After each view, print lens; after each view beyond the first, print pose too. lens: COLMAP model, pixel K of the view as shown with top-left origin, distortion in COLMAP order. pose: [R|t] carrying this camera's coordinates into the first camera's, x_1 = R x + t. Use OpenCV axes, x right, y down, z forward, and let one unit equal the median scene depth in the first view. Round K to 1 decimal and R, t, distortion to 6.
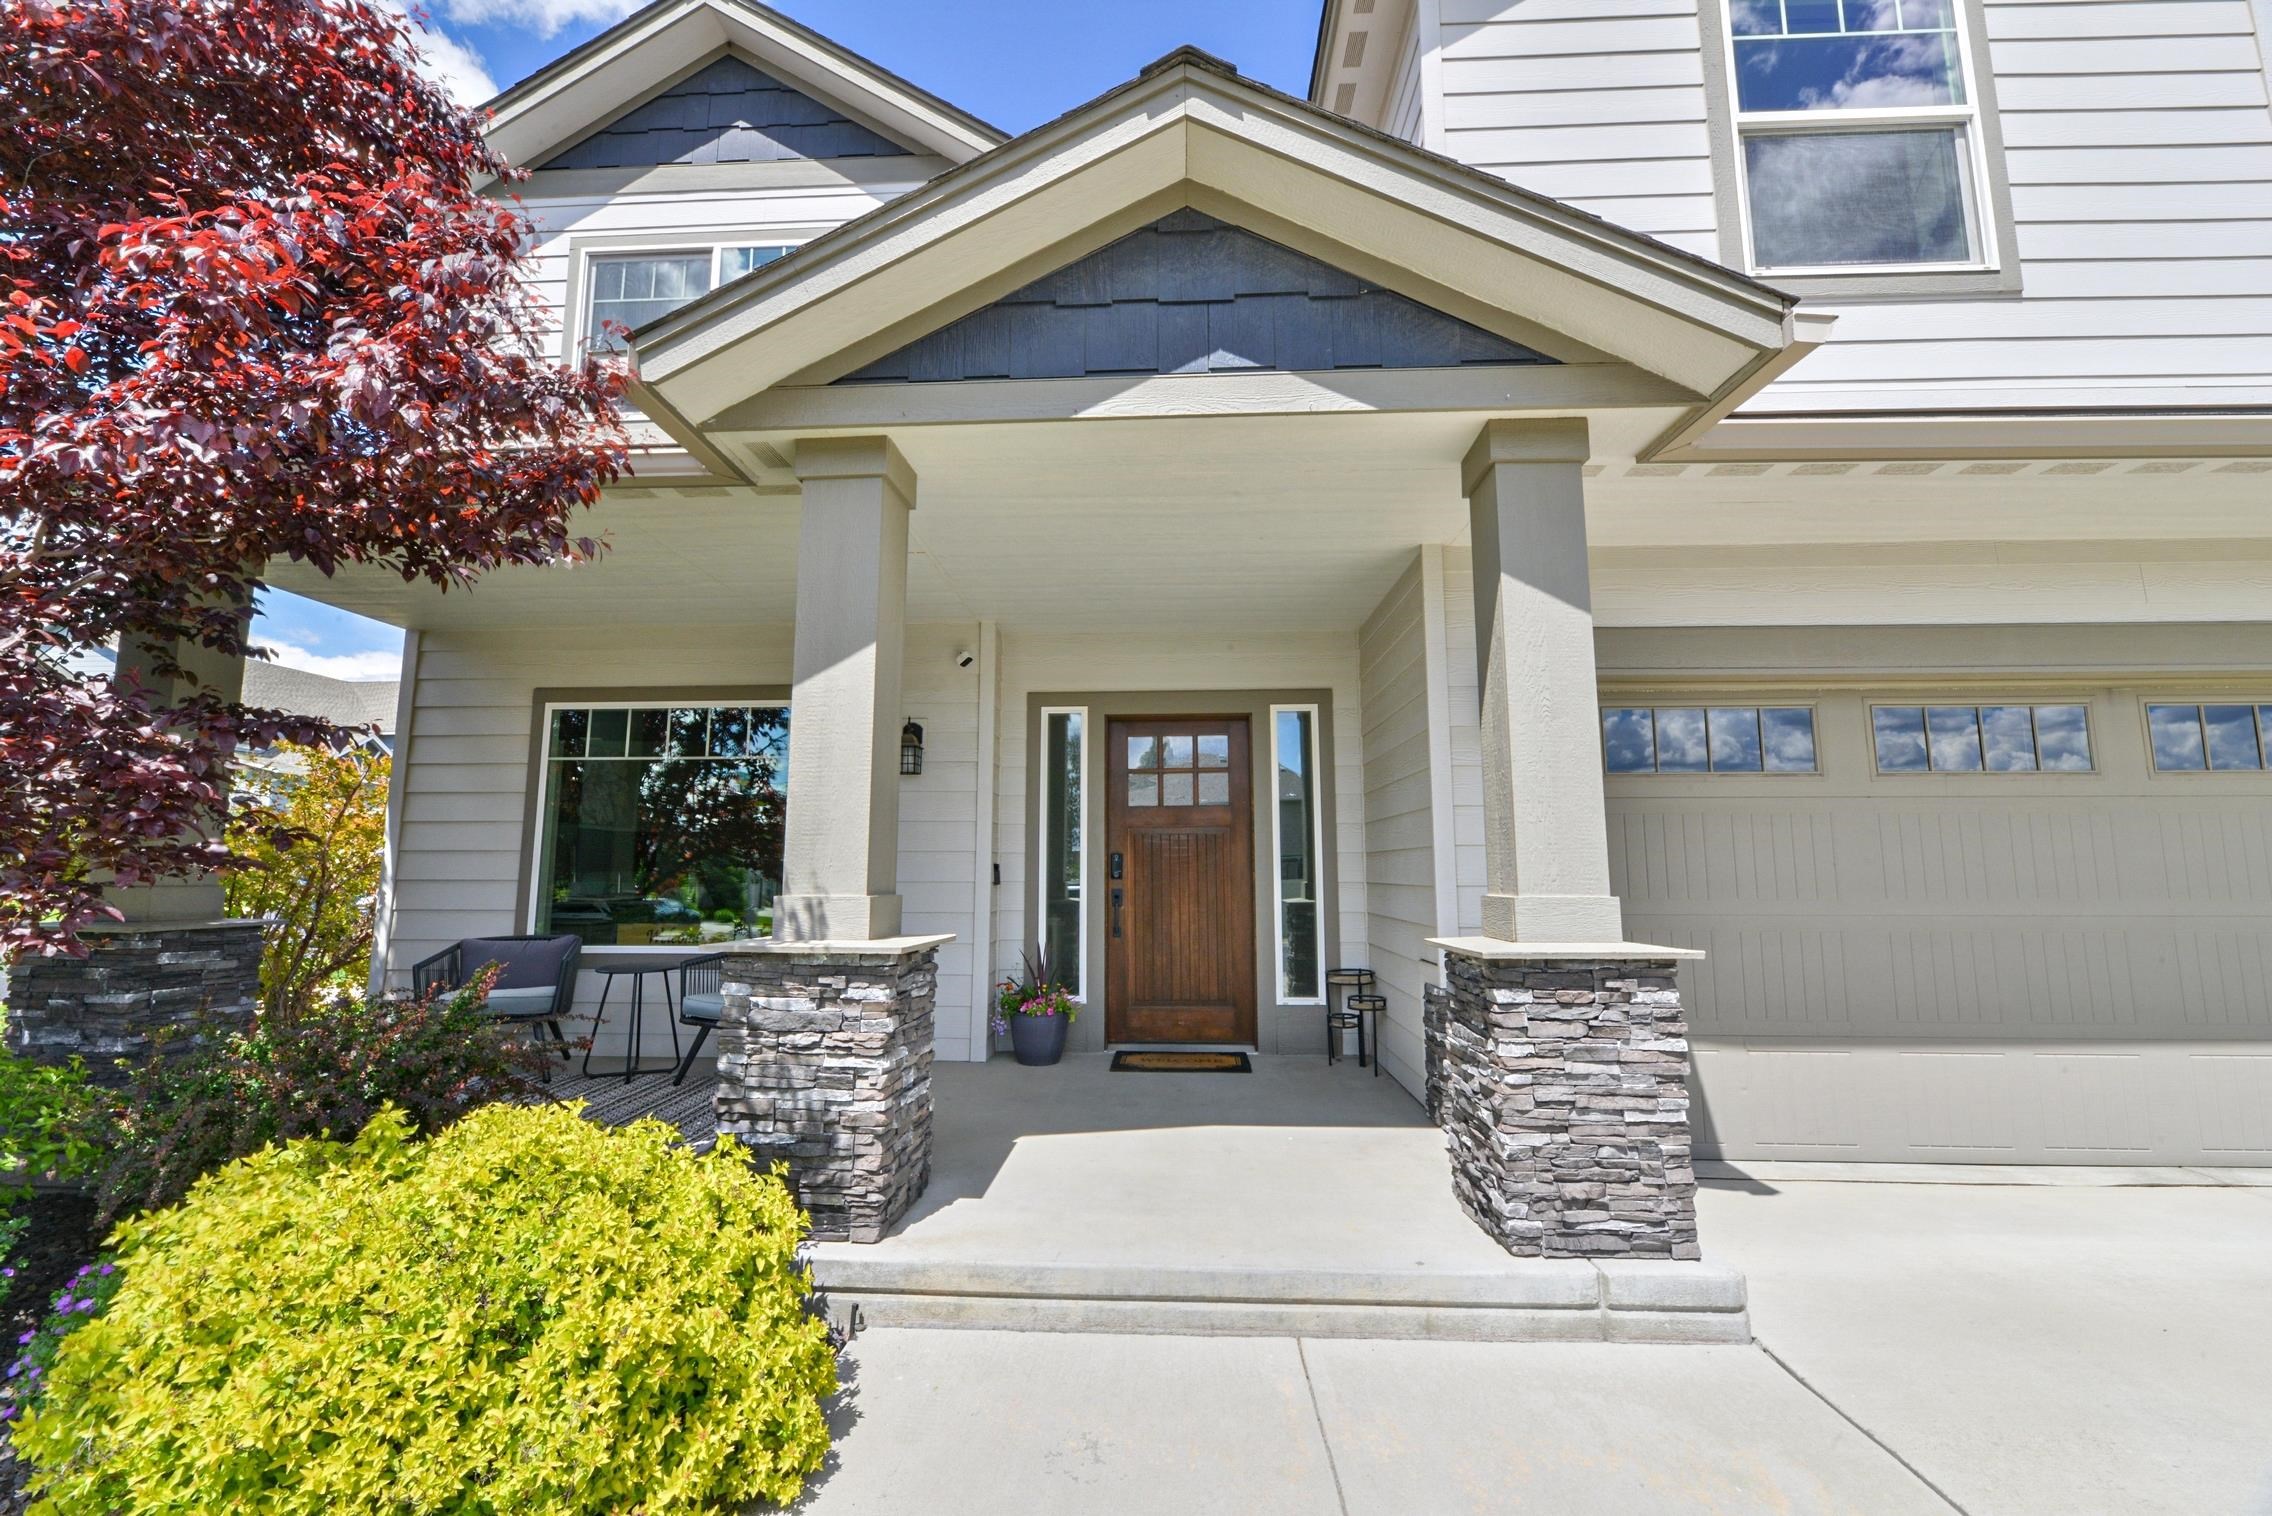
lens RADIAL K [[904.2, 0, 1124.4], [0, 904.2, 762.9], [0, 0, 1]] dist [0.001083, 0.000085]
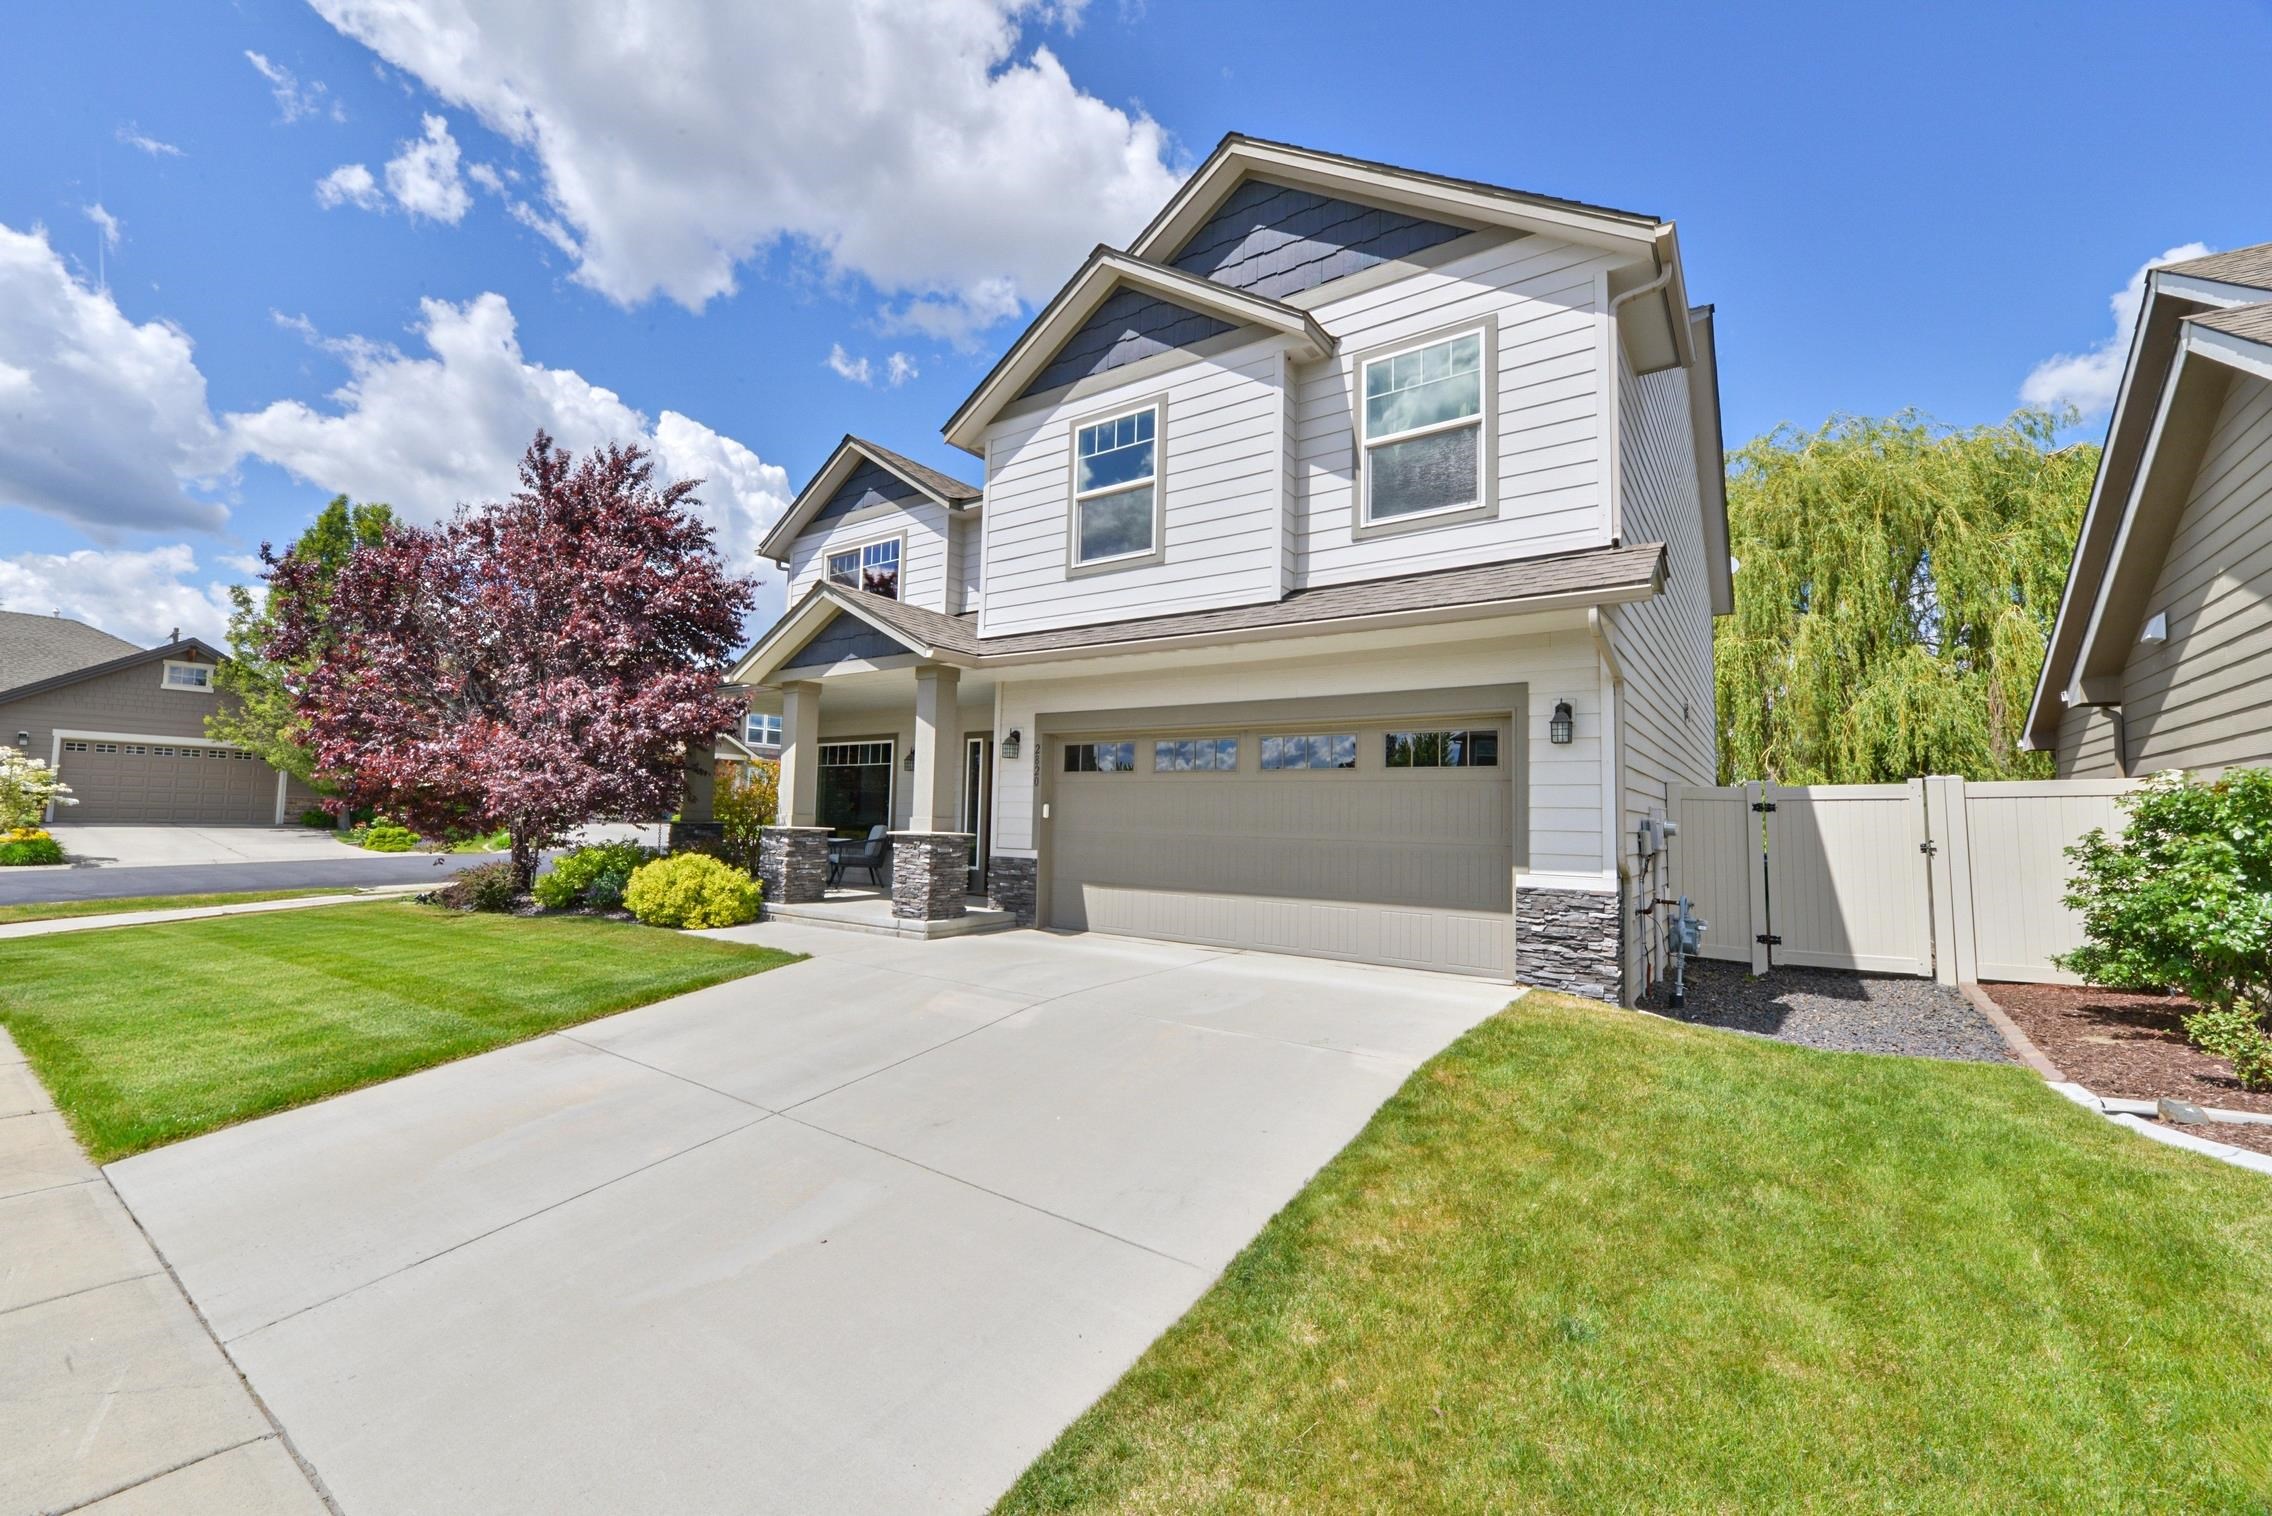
lens RADIAL K [[904.2, 0, 1124.4], [0, 904.2, 762.9], [0, 0, 1]] dist [0.001083, 0.000085]
pose [[0.843578, -0.016244, -0.536761, 2.631358], [0.044751, 0.998192, 0.040123, -0.135998], [0.535139, -0.057867, 0.842780, -1.245894]]
